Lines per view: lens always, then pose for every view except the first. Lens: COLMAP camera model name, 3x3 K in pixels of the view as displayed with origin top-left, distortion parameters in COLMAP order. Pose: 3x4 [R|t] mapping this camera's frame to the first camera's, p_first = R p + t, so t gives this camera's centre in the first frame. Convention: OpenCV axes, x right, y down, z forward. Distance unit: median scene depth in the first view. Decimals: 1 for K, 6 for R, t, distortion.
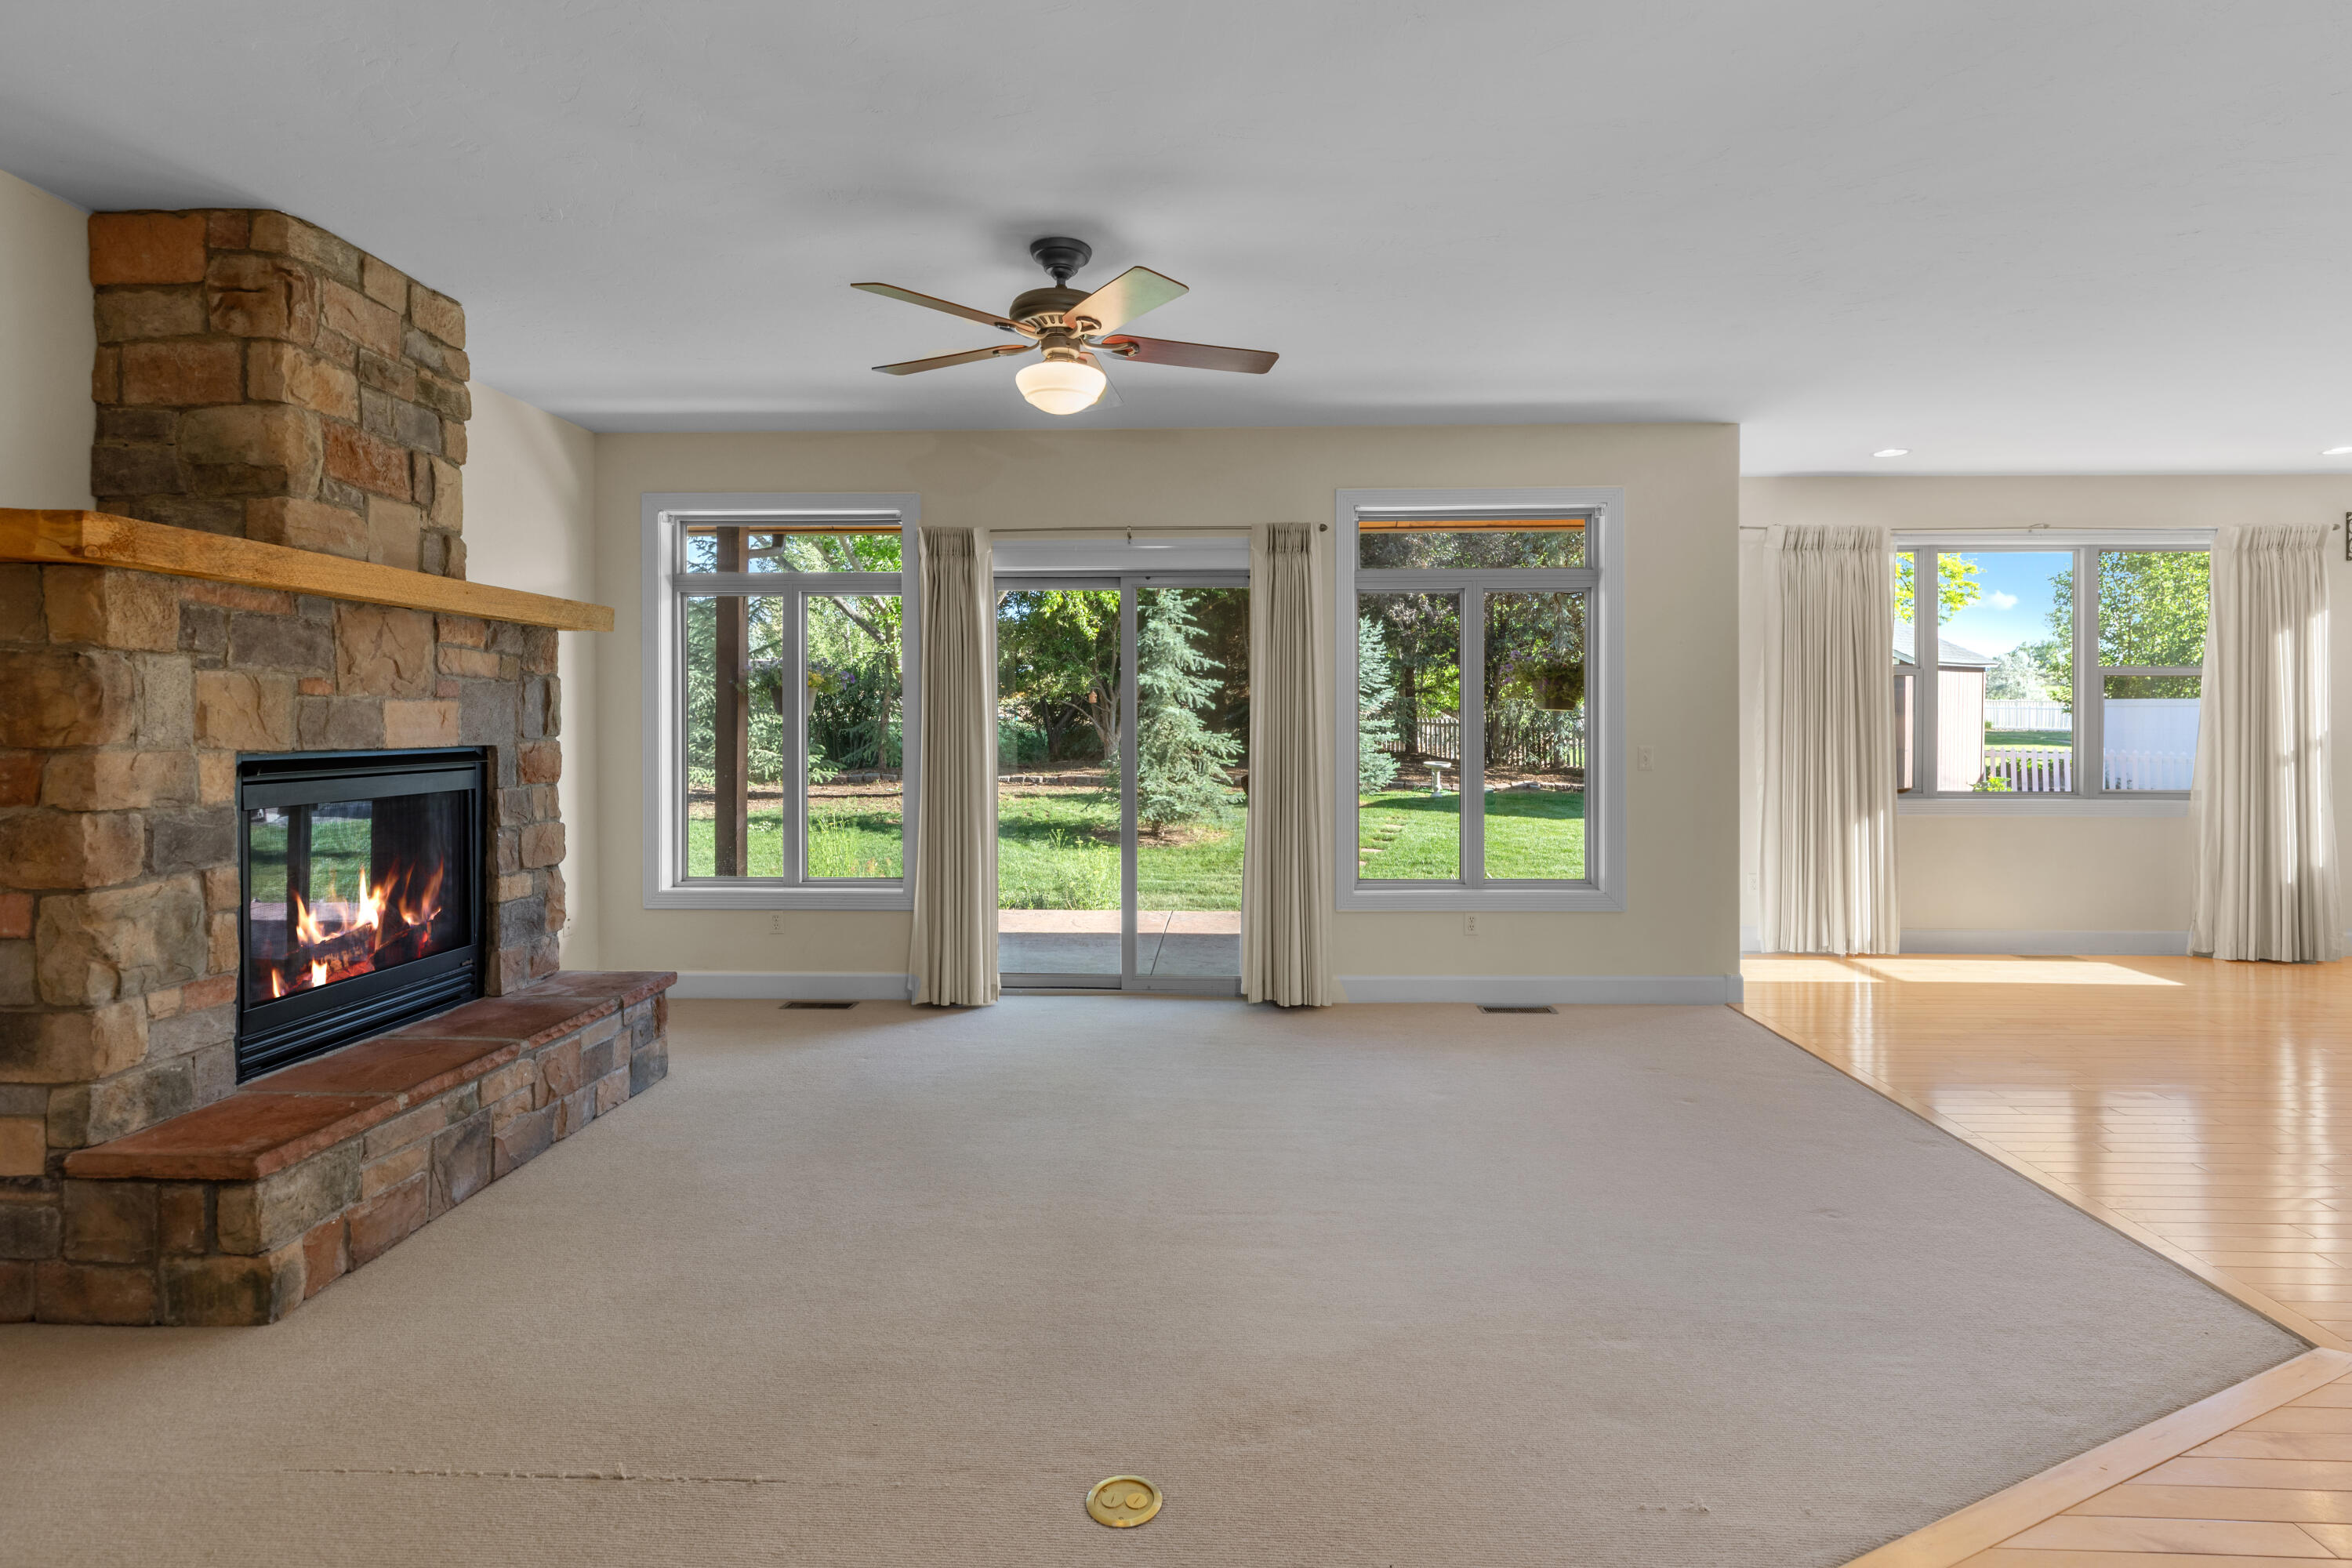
lens RADIAL K [[1147.7, 0, 1221.5], [0, 1147.7, 724.2], [0, 0, 1]] dist [0.000678, 0.001030]
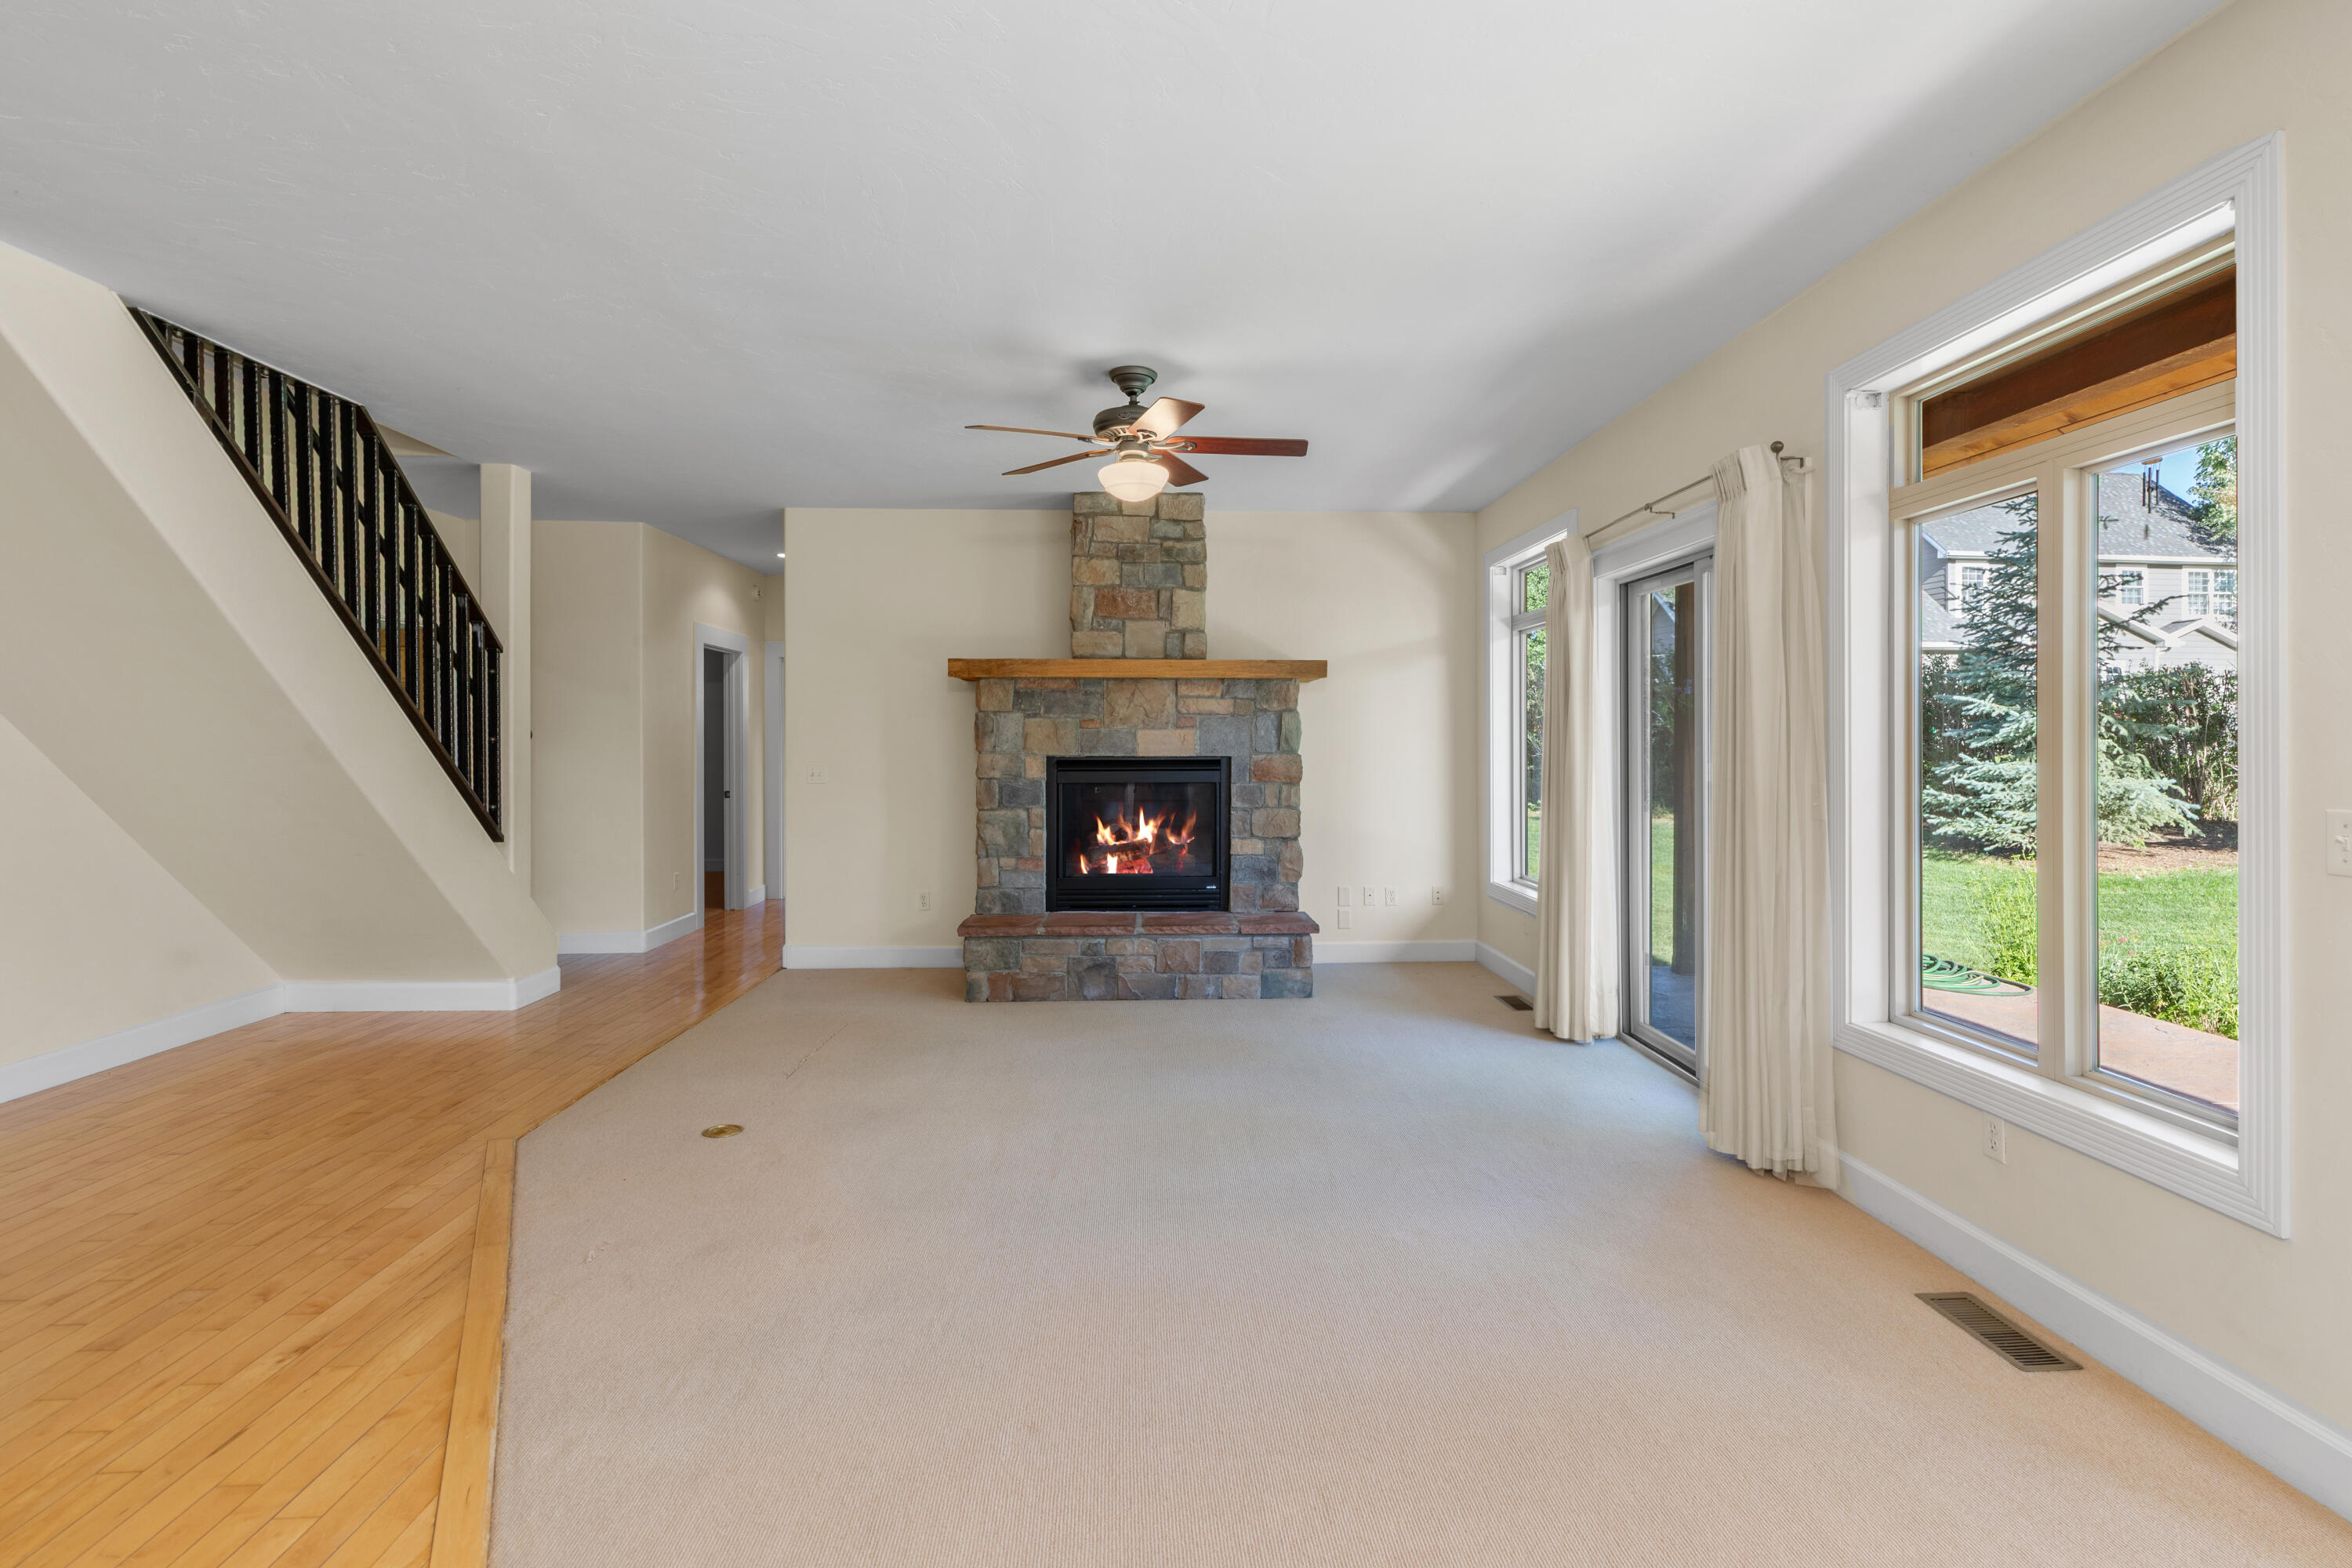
lens RADIAL K [[1147.7, 0, 1161.2], [0, 1147.7, 733.2], [0, 0, 1]] dist [0.000678, 0.001030]
pose [[0.054451, -0.006906, -0.998493, 1.168798], [-0.002746, 0.999971, -0.007066, -0.002372], [0.998513, 0.003127, 0.054431, 0.985379]]
